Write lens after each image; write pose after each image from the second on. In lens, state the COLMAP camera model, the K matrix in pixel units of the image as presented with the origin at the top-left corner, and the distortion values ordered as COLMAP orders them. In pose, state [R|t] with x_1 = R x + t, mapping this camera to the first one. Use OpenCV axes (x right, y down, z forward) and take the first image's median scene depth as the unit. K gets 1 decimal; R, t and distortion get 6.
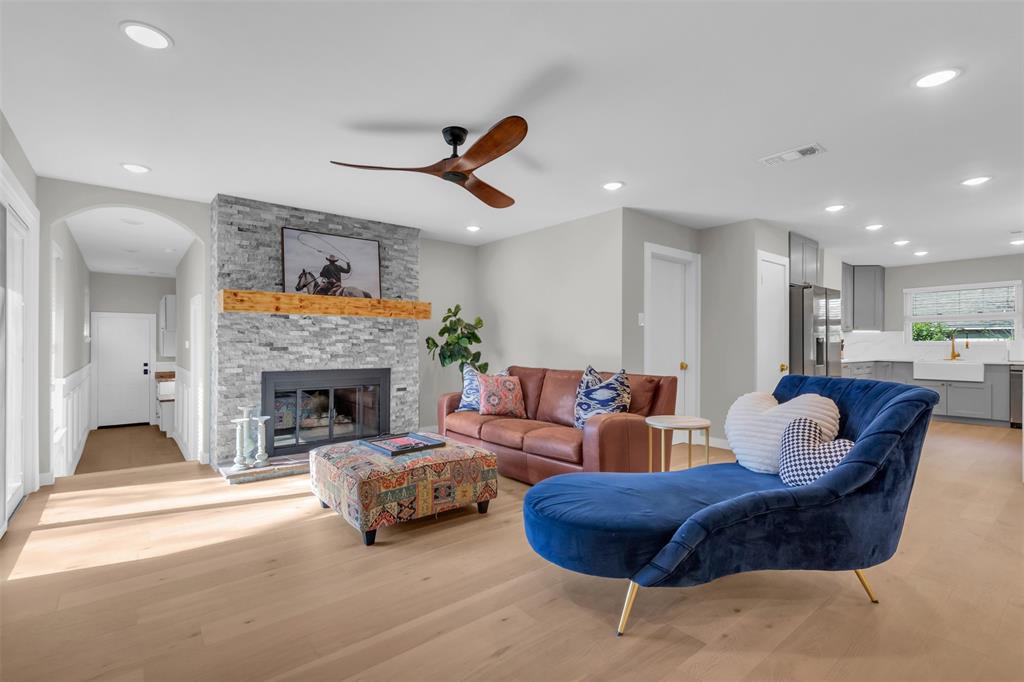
lens RADIAL K [[472.5, 0, 509.5], [0, 472.5, 344.7], [0, 0, 1]] dist [-0.000220, -0.000074]
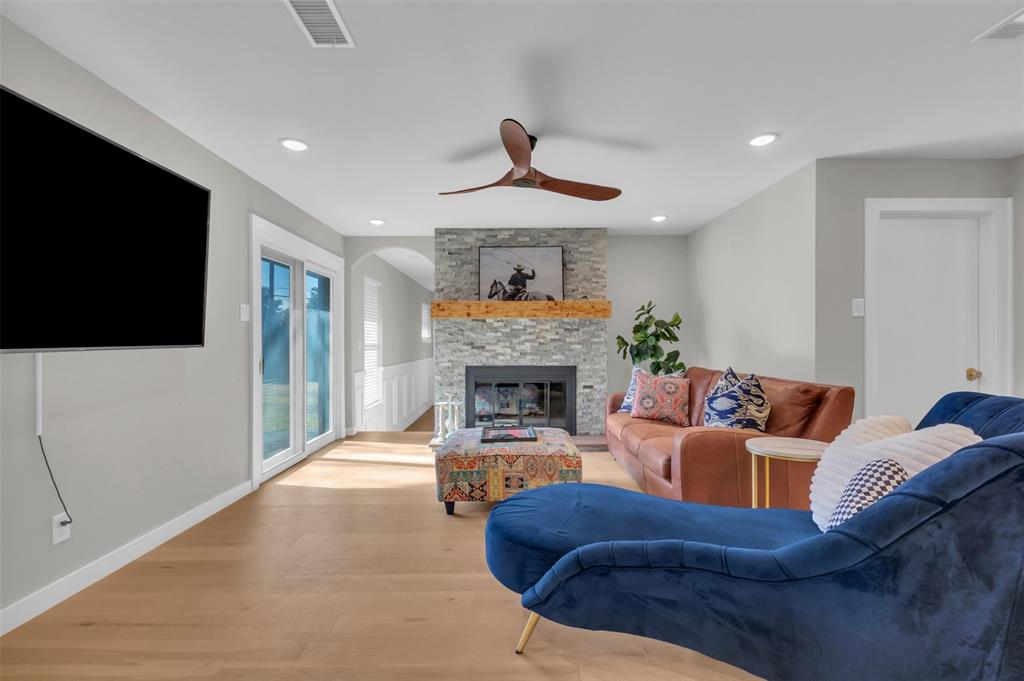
lens RADIAL K [[472.5, 0, 509.5], [0, 472.5, 344.2], [0, 0, 1]] dist [-0.000220, -0.000074]
pose [[0.778011, -0.003375, -0.628242, 0.327830], [0.004932, 0.999988, 0.000736, -0.000036], [0.628232, -0.003671, 0.778018, 0.105071]]
